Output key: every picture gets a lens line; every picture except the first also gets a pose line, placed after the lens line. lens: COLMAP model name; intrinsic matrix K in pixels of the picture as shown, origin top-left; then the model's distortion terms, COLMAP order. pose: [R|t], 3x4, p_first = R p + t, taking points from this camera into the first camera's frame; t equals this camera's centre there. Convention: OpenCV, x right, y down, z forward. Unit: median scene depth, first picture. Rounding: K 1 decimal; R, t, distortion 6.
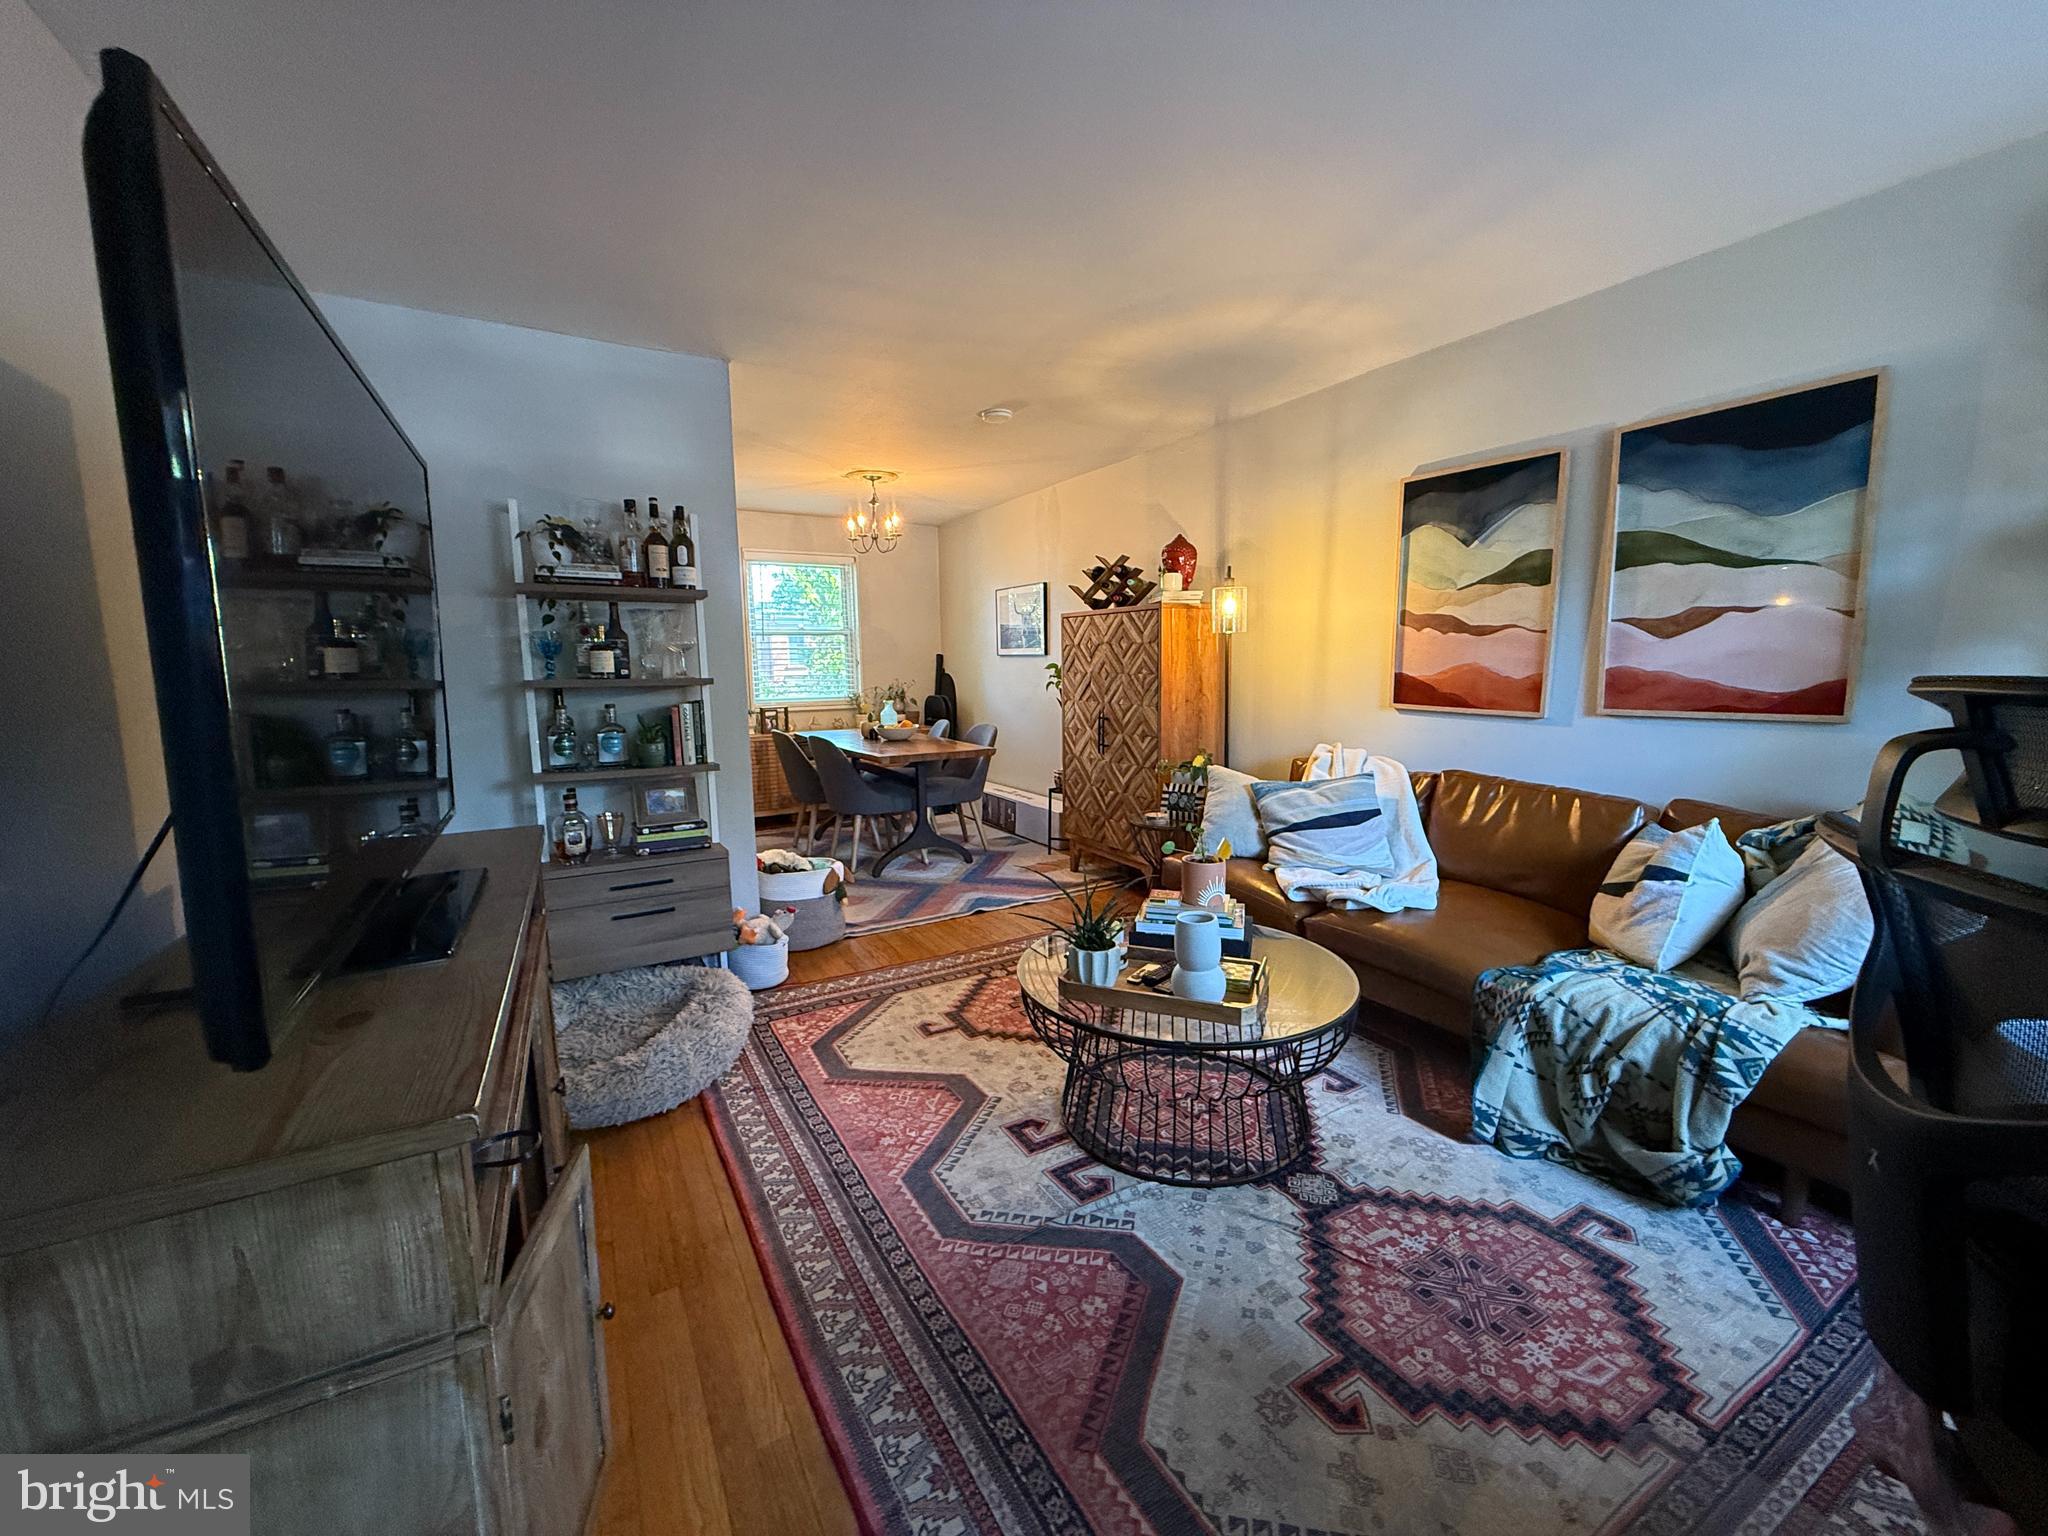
lens RADIAL K [[819.5, 0, 1018.9], [0, 819.5, 768.6], [0, 0, 1]] dist [-0.003500, -0.000148]
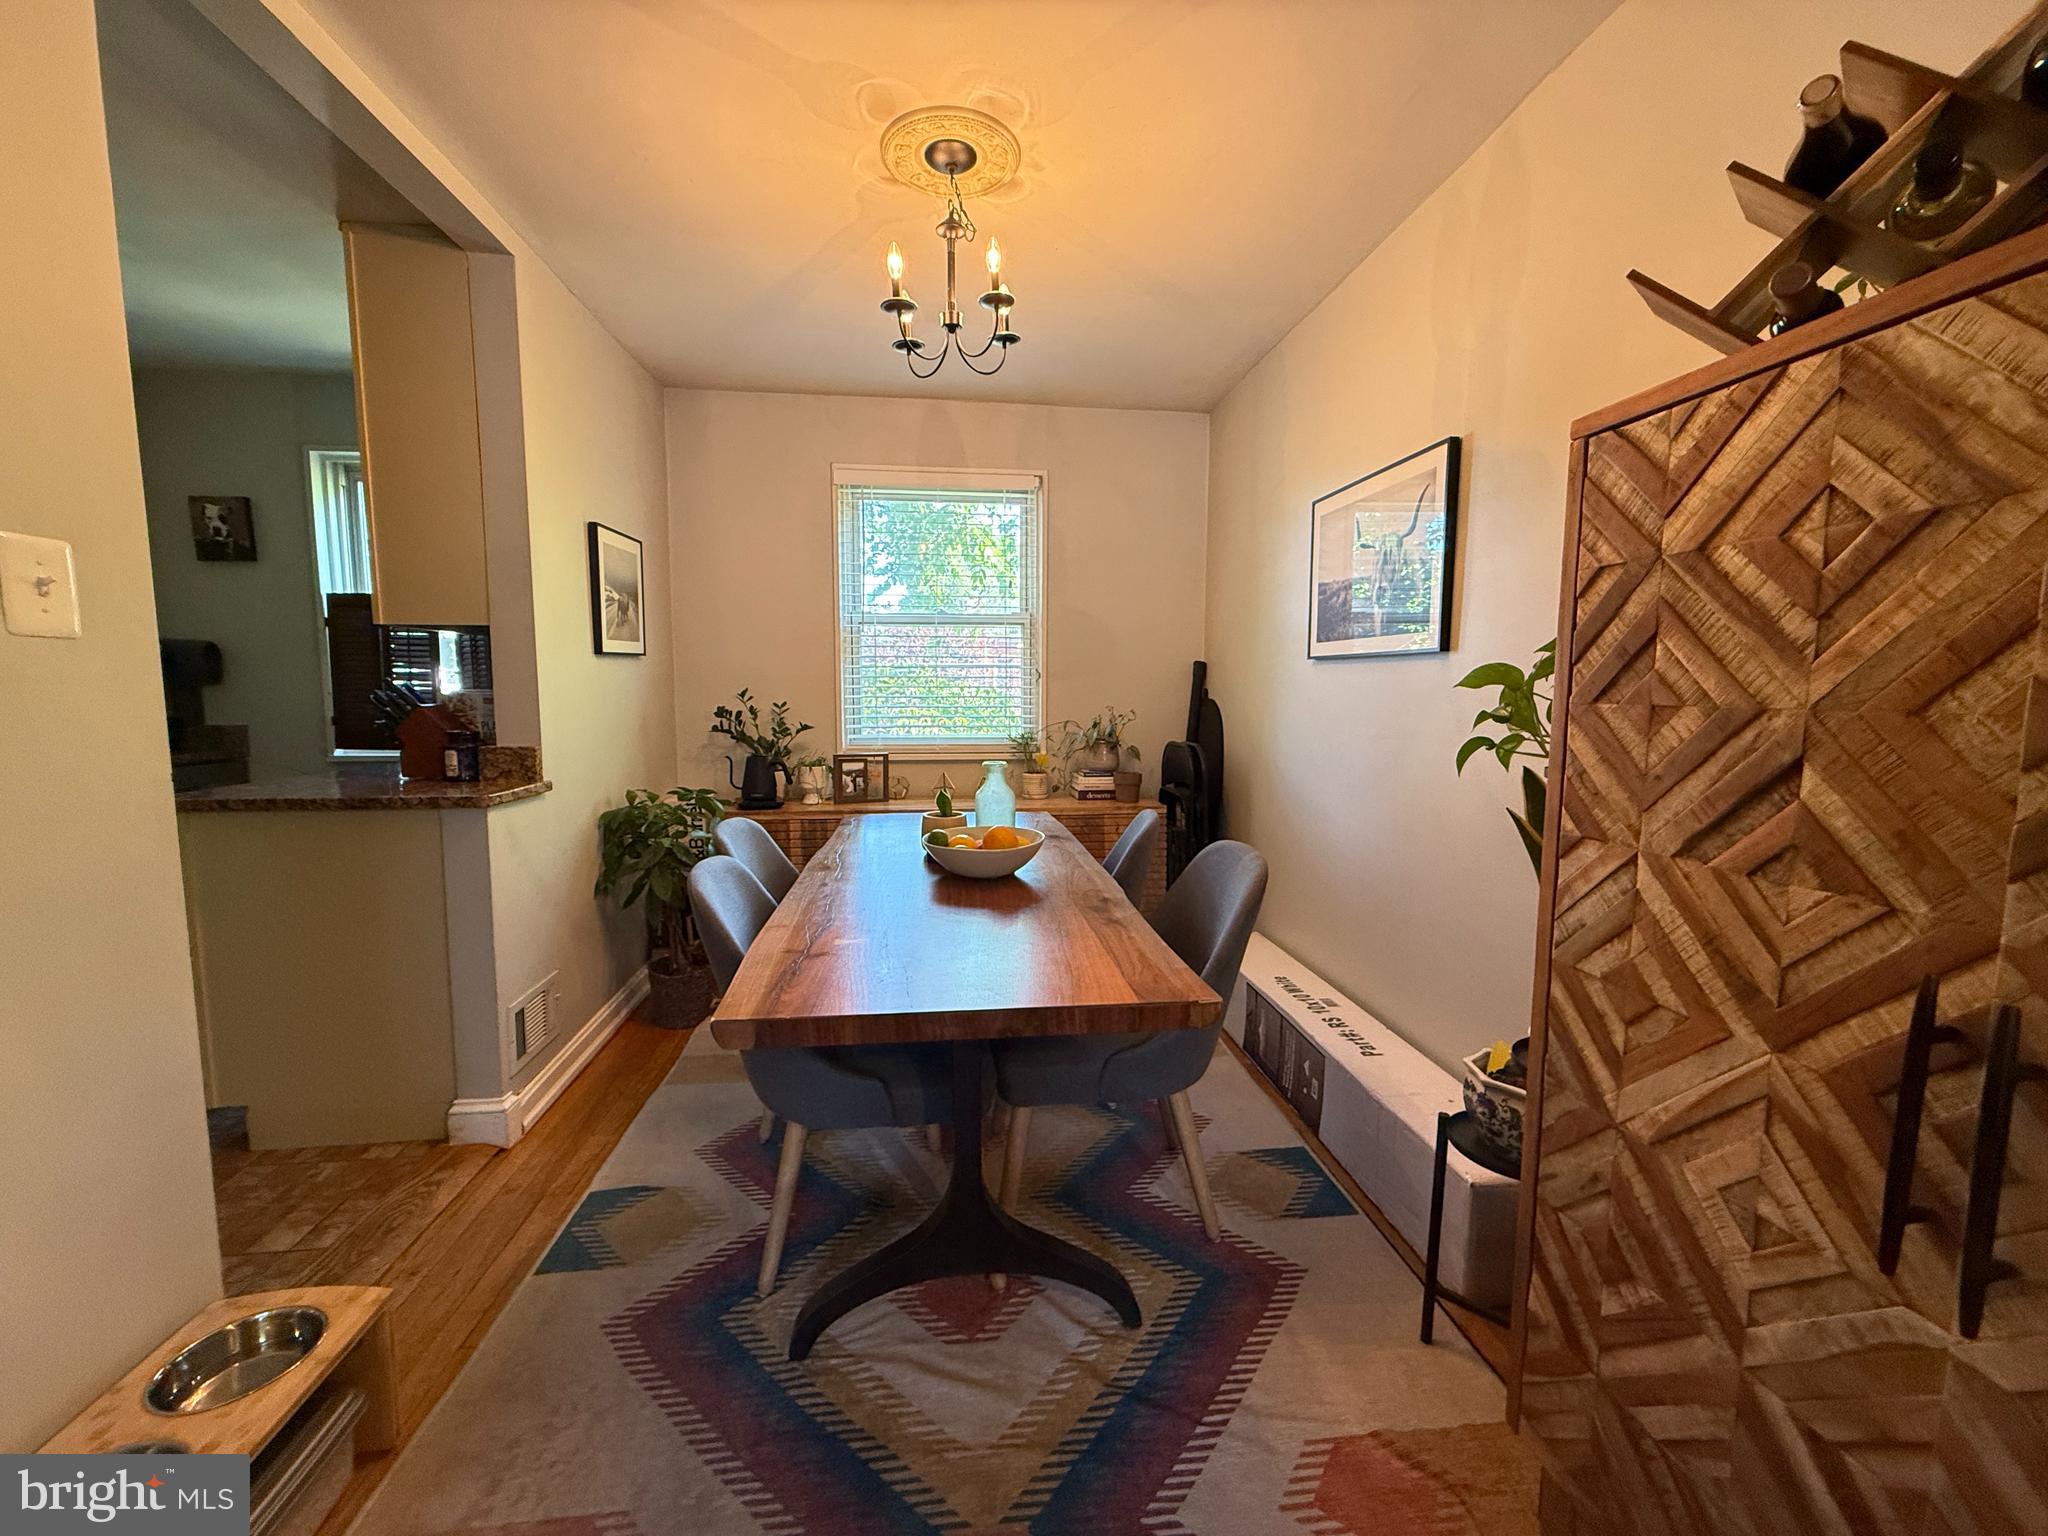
lens RADIAL K [[819.5, 0, 1023.0], [0, 819.5, 769.2], [0, 0, 1]] dist [-0.003500, -0.000148]
pose [[0.918839, 0.055775, -0.390671, 0.007035], [-0.067340, 0.997602, -0.015958, -0.066272], [0.388844, 0.040970, 0.920392, 0.571495]]
